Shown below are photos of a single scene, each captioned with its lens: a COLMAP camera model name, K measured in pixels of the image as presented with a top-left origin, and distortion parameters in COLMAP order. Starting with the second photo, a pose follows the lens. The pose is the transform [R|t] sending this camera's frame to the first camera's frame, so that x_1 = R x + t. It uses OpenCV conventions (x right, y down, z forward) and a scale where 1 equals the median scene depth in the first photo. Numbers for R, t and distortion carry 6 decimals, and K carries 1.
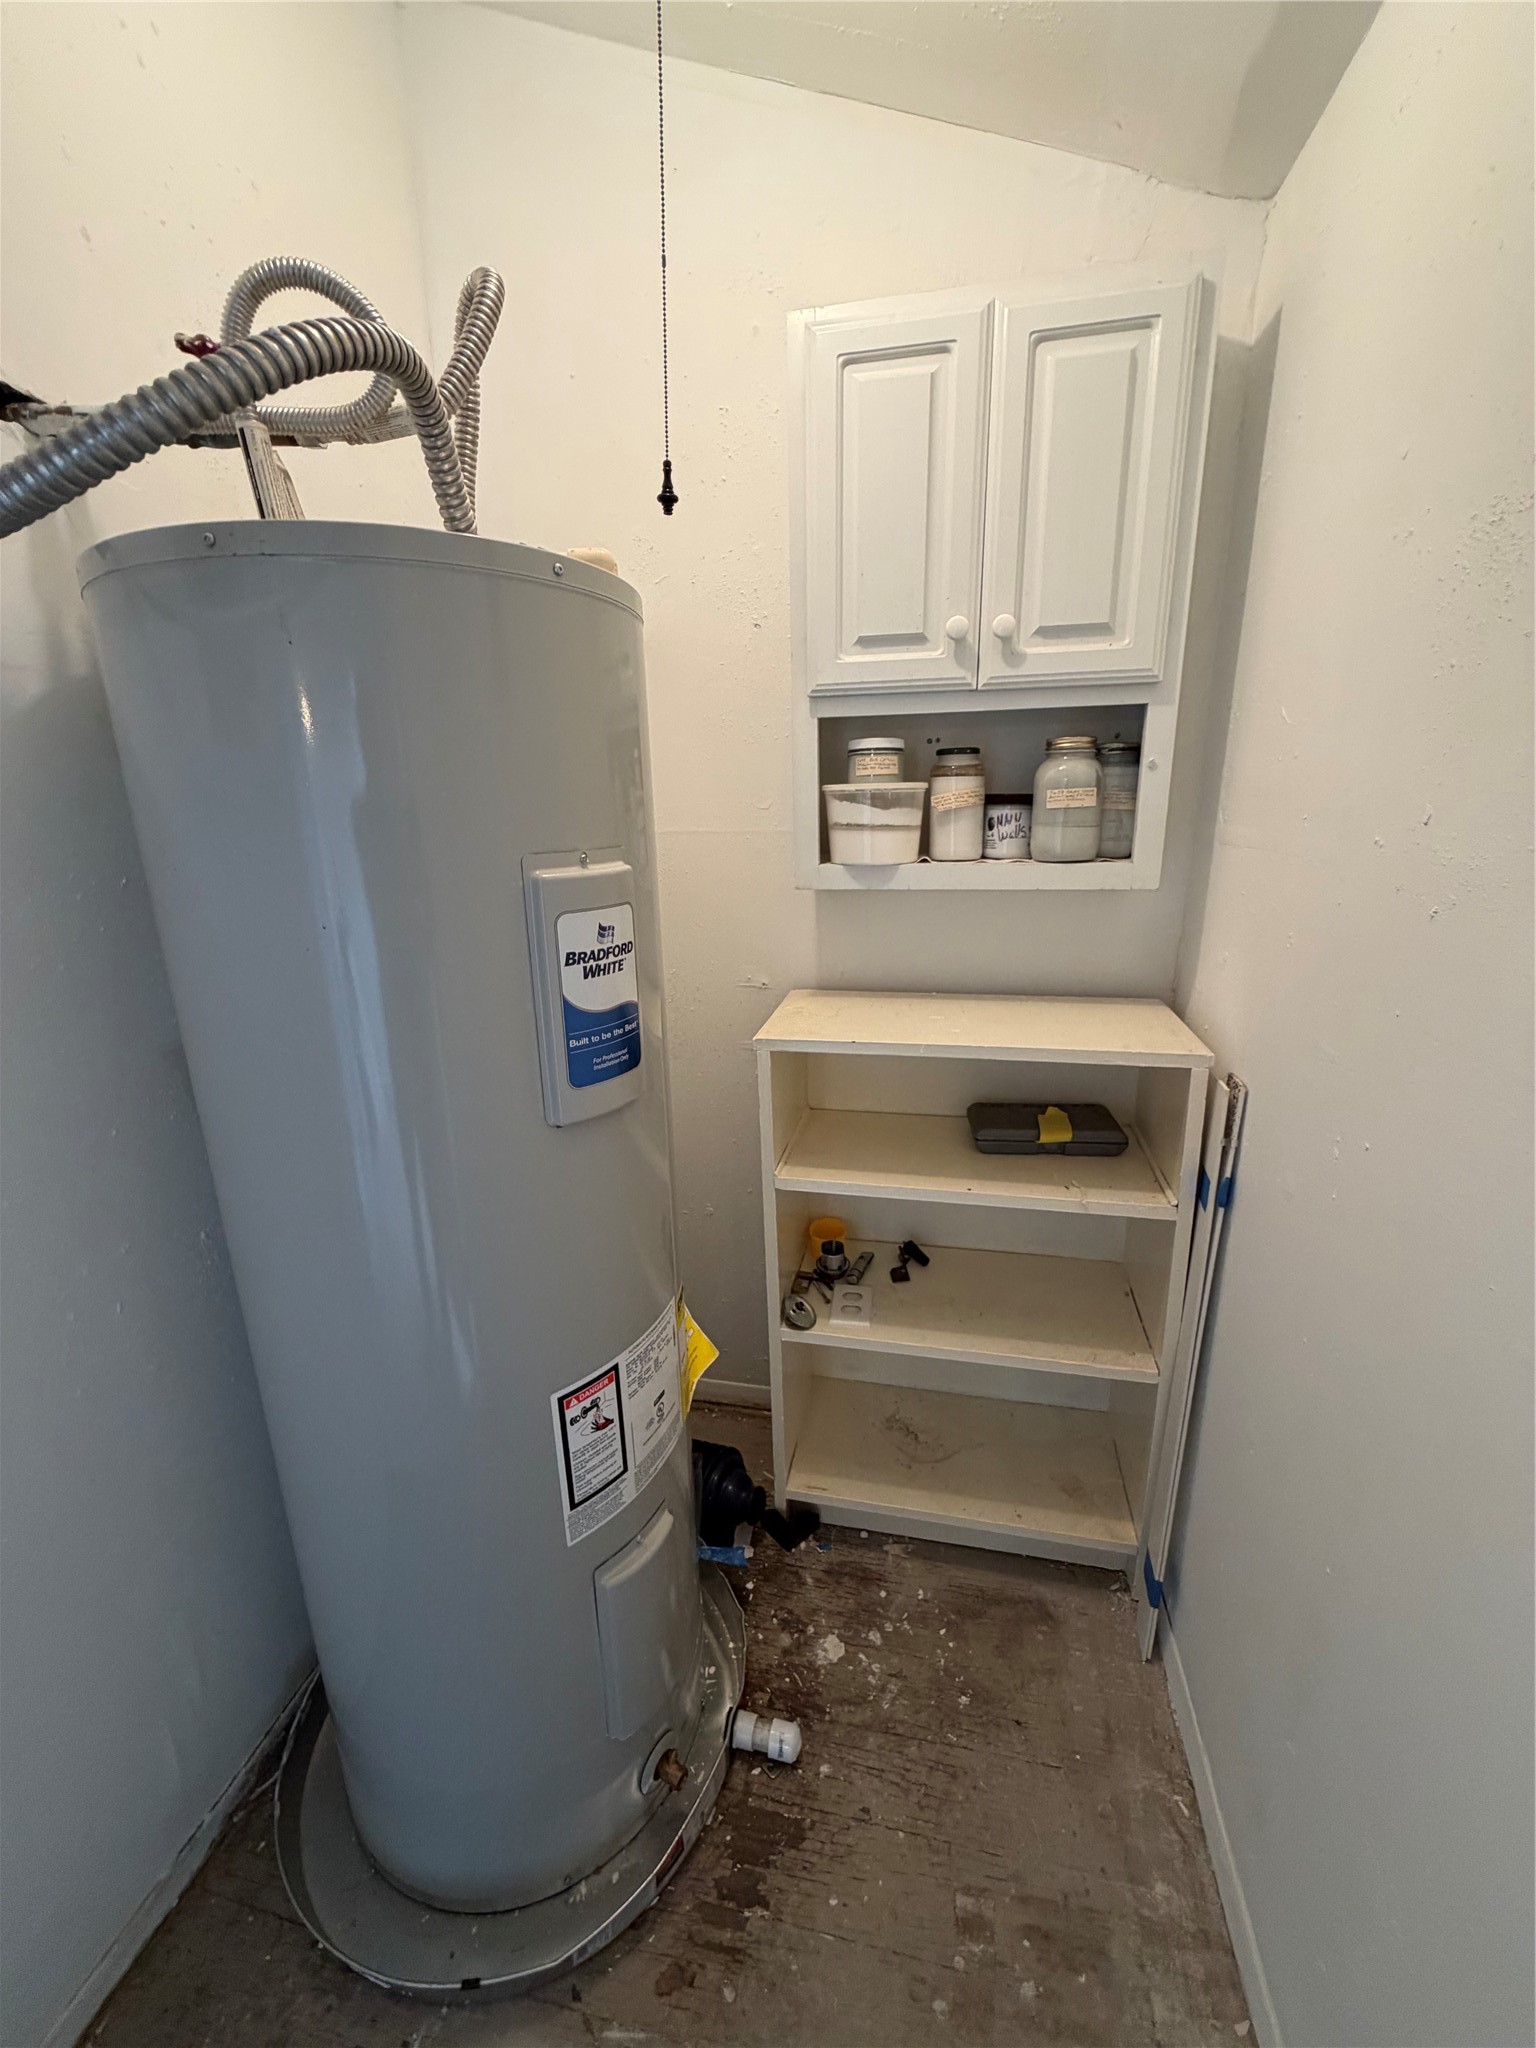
lens RADIAL K [[816.8, 0, 766.7], [0, 816.8, 1017.8], [0, 0, 1]] dist [-0.000270, 0.000002]
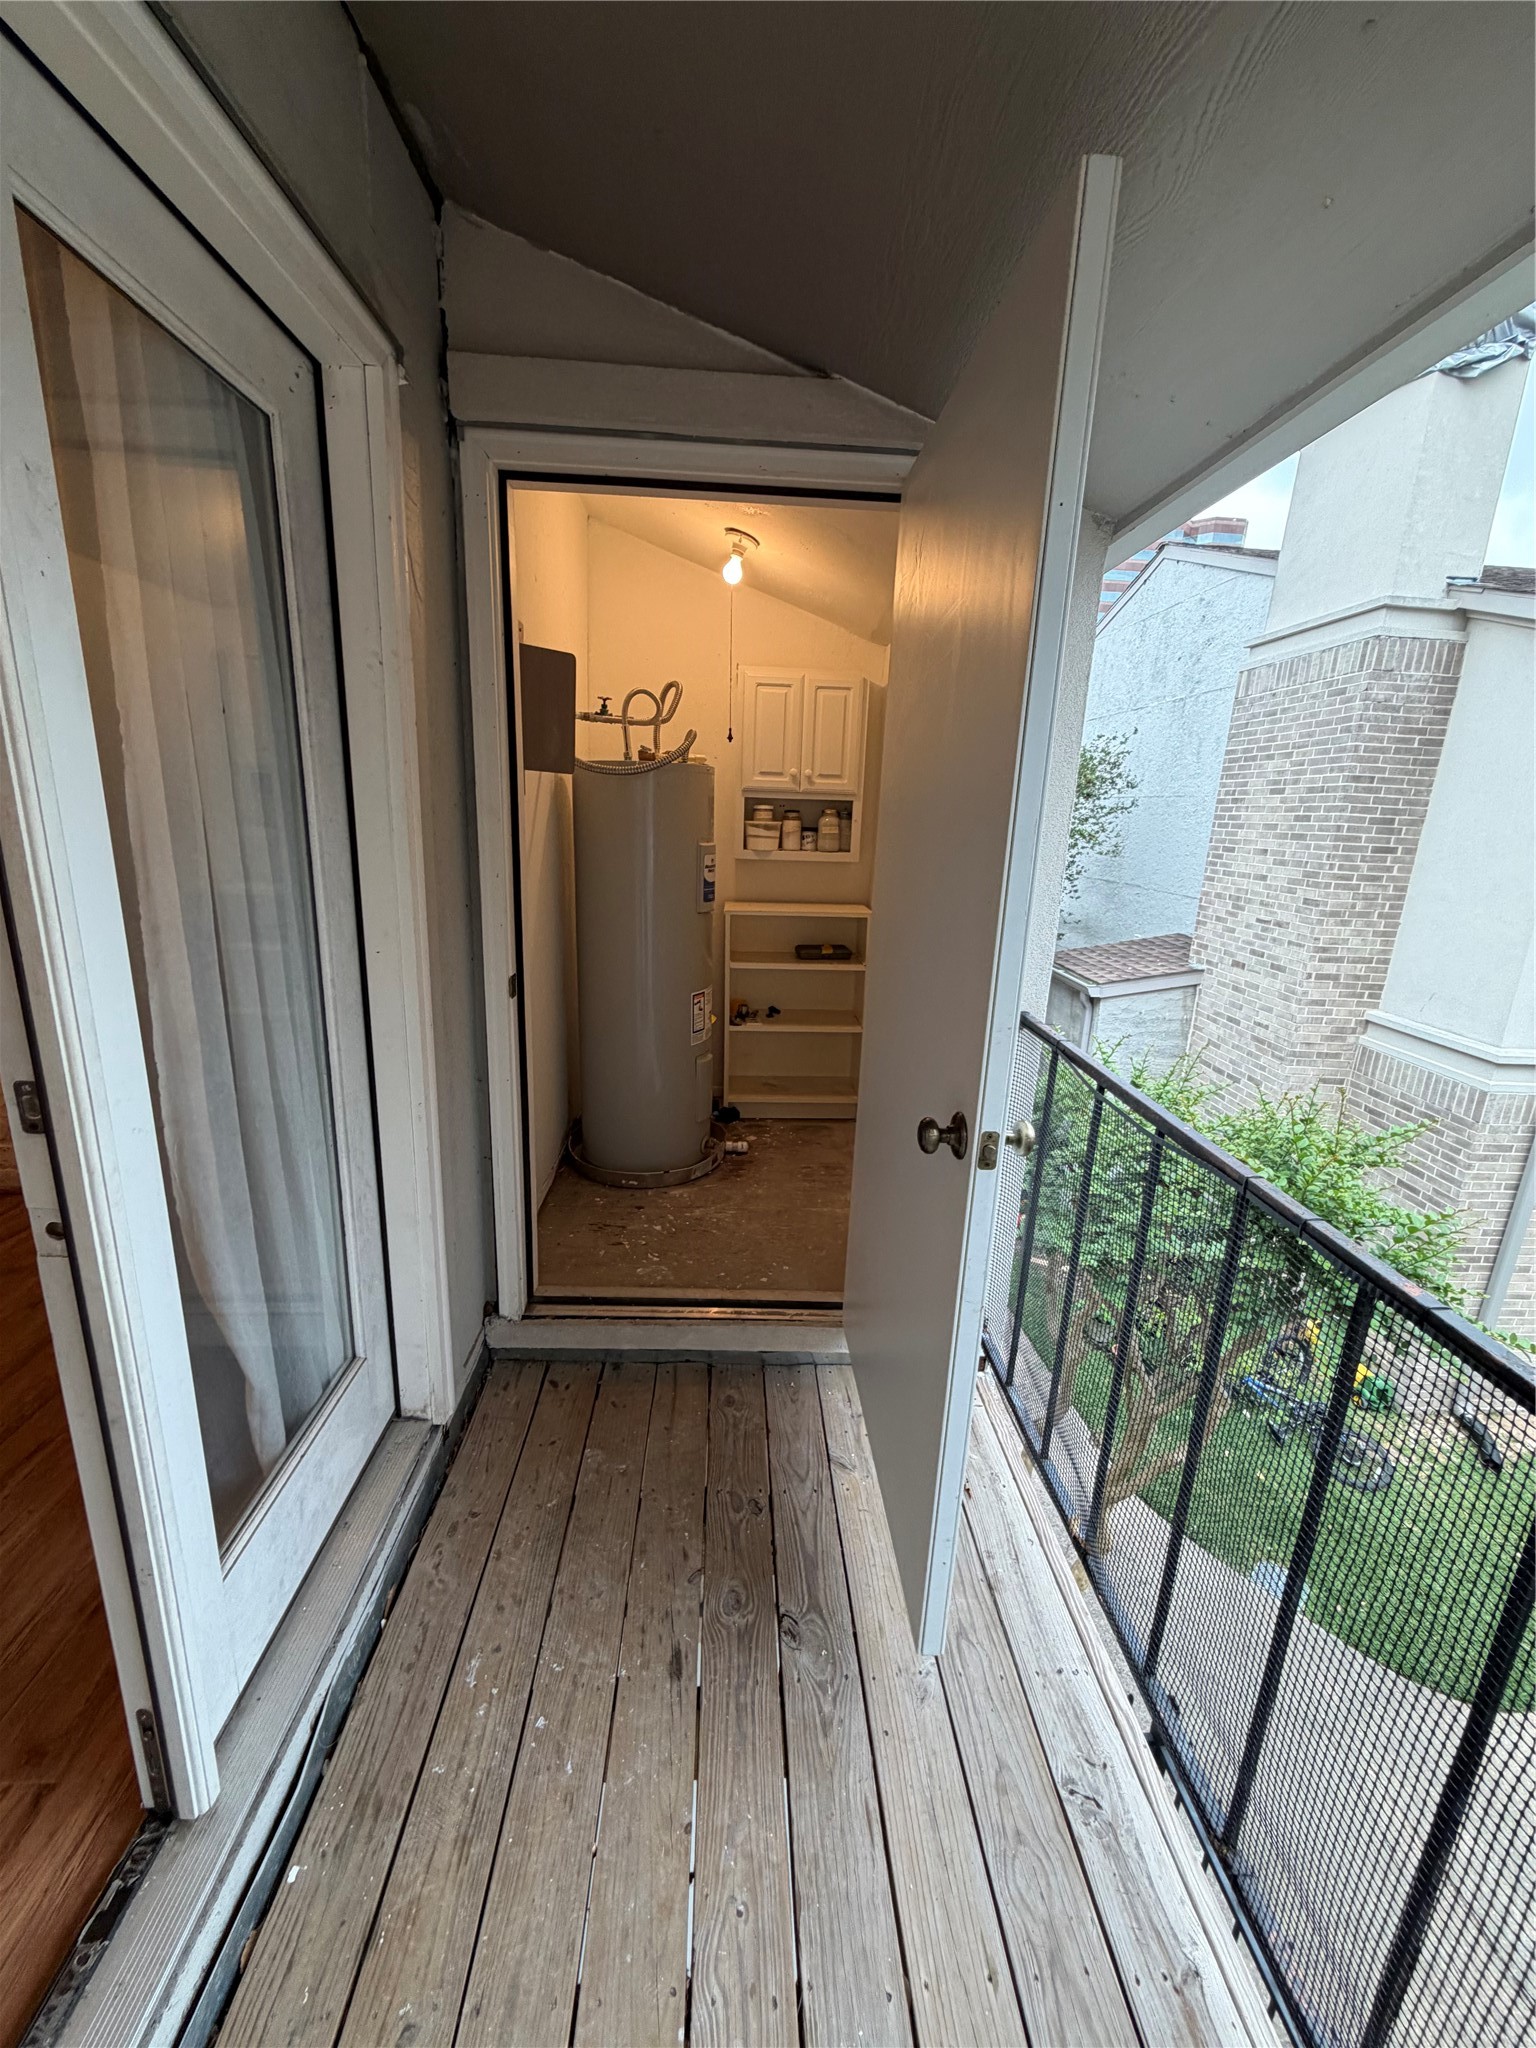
lens RADIAL K [[816.8, 0, 766.7], [0, 816.8, 1017.8], [0, 0, 1]] dist [-0.000270, 0.000002]
pose [[0.965551, -0.011653, 0.259953, -0.612625], [0.015493, 0.999799, -0.012727, 0.435419], [-0.259753, 0.016316, 0.965537, -1.748194]]
